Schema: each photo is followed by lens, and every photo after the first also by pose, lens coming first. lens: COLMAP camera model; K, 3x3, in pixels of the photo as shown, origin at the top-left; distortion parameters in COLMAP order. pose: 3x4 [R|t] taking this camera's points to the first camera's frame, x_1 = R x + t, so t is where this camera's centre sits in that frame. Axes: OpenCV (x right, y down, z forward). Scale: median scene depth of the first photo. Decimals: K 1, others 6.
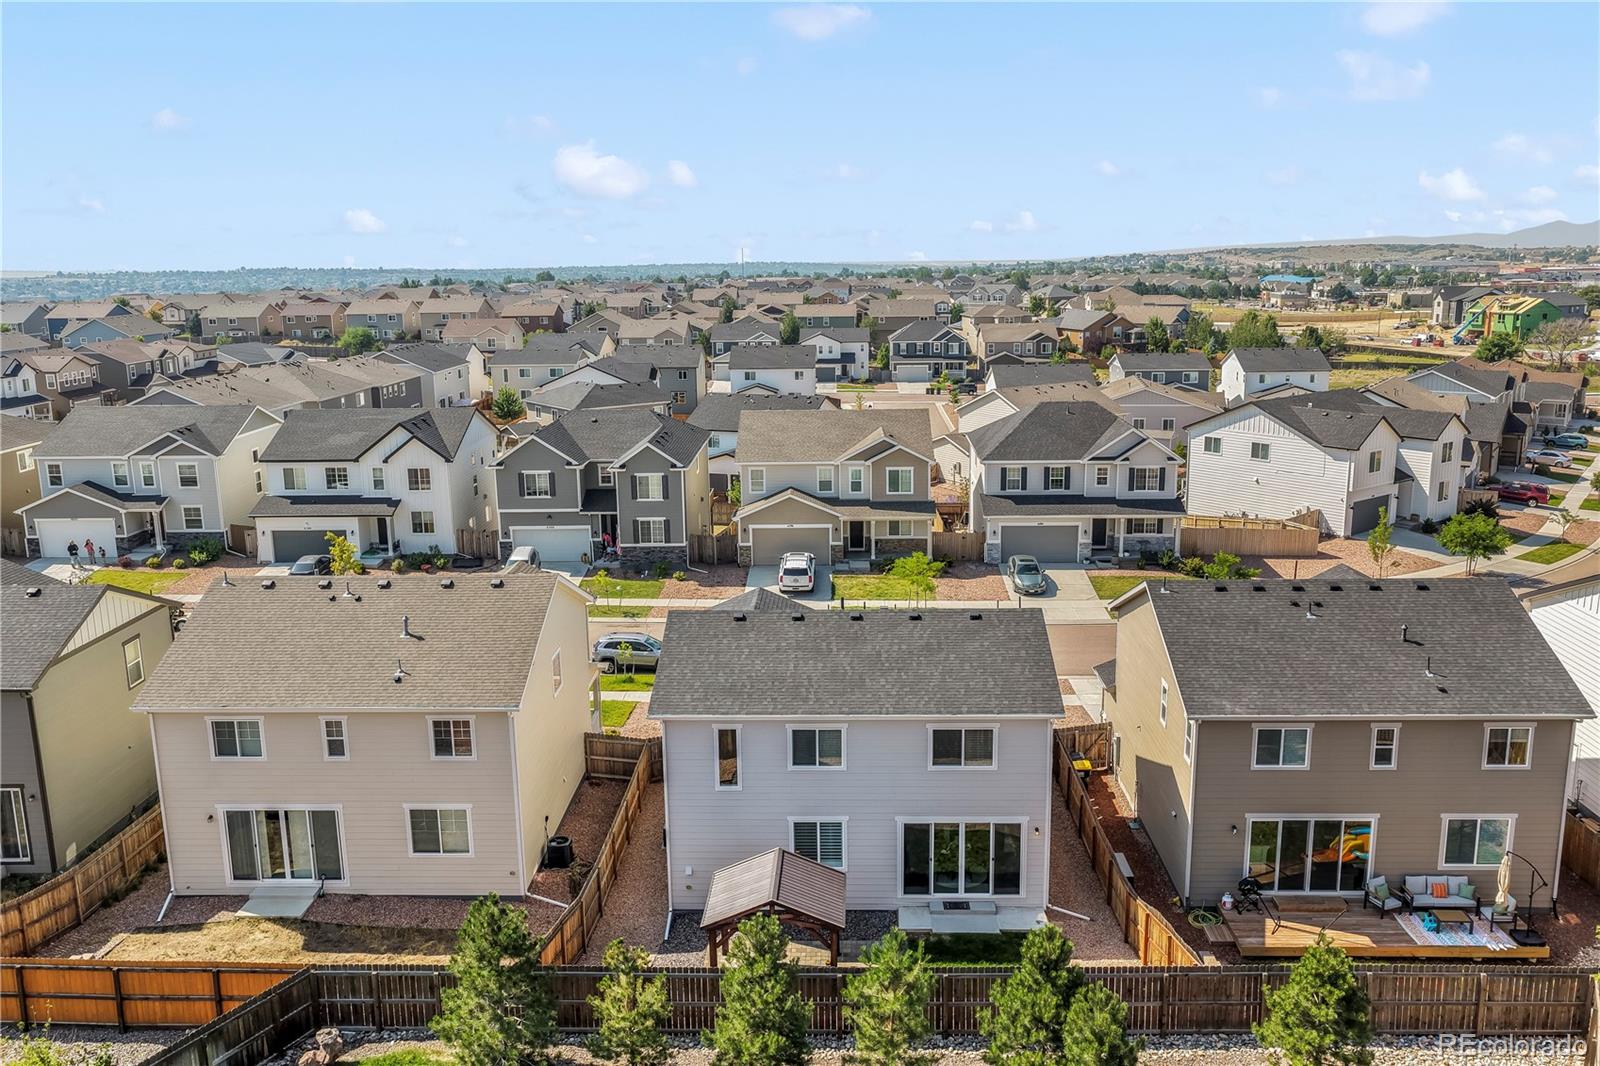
lens RADIAL K [[1319.5, 0, 808.5], [0, 1319.5, 534.9], [0, 0, 1]] dist [-0.004115, 0.013748]
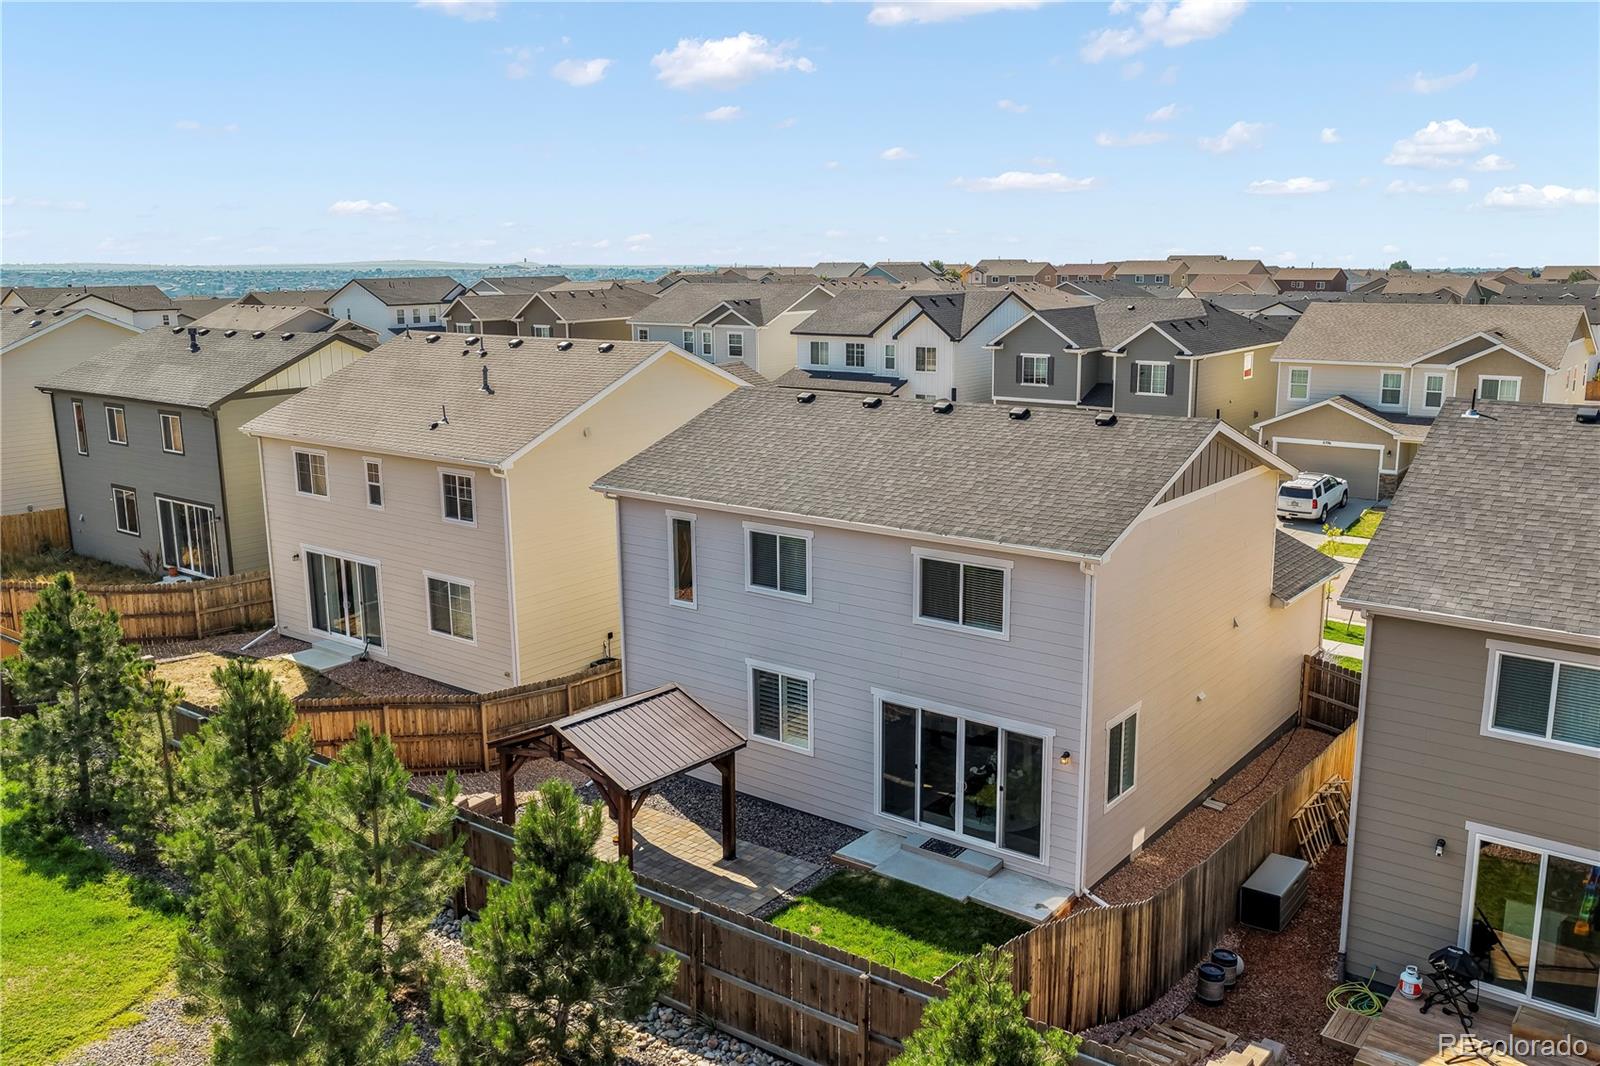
lens RADIAL K [[1319.5, 0, 808.5], [0, 1319.5, 534.9], [0, 0, 1]] dist [-0.004115, 0.013748]
pose [[0.809740, 0.129350, -0.572354, 0.200616], [-0.129109, 0.990772, 0.041254, 0.057142], [0.572409, 0.040491, 0.818968, 0.219065]]
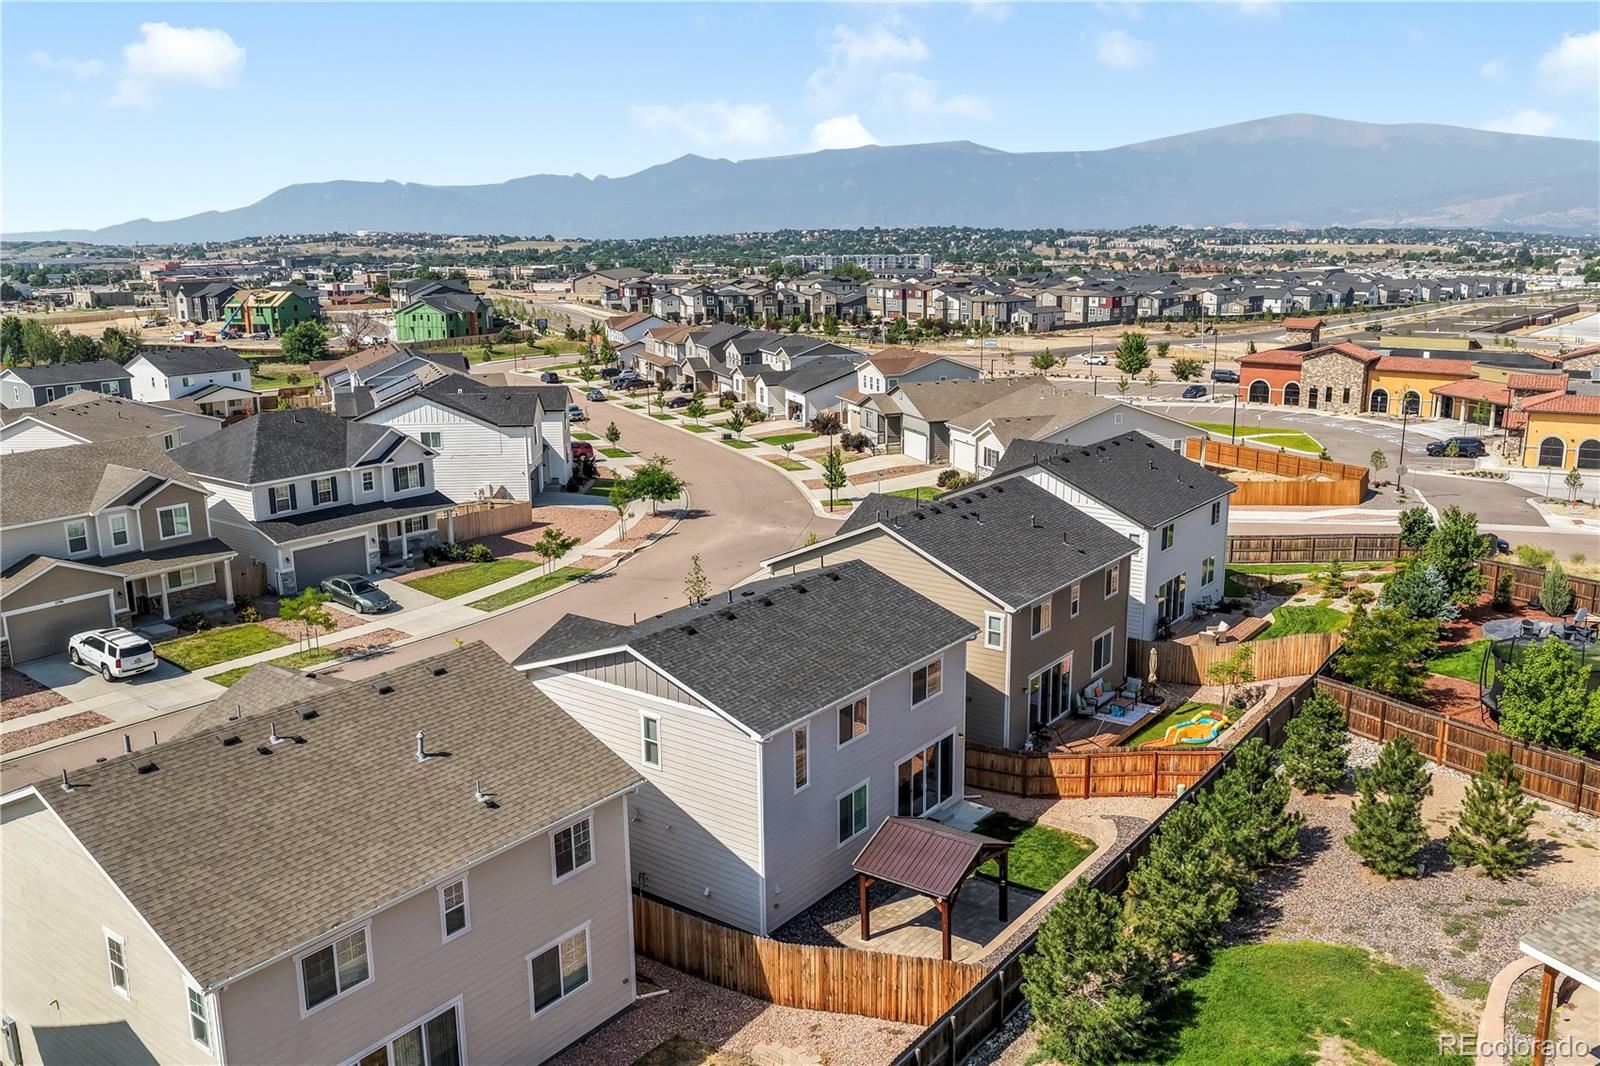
lens RADIAL K [[1319.5, 0, 808.5], [0, 1319.5, 534.9], [0, 0, 1]] dist [-0.004115, 0.013748]
pose [[0.573984, -0.180073, 0.798822, -0.400129], [0.178551, 0.979571, 0.092522, -0.041351], [-0.799163, 0.089525, 0.594410, 0.194902]]
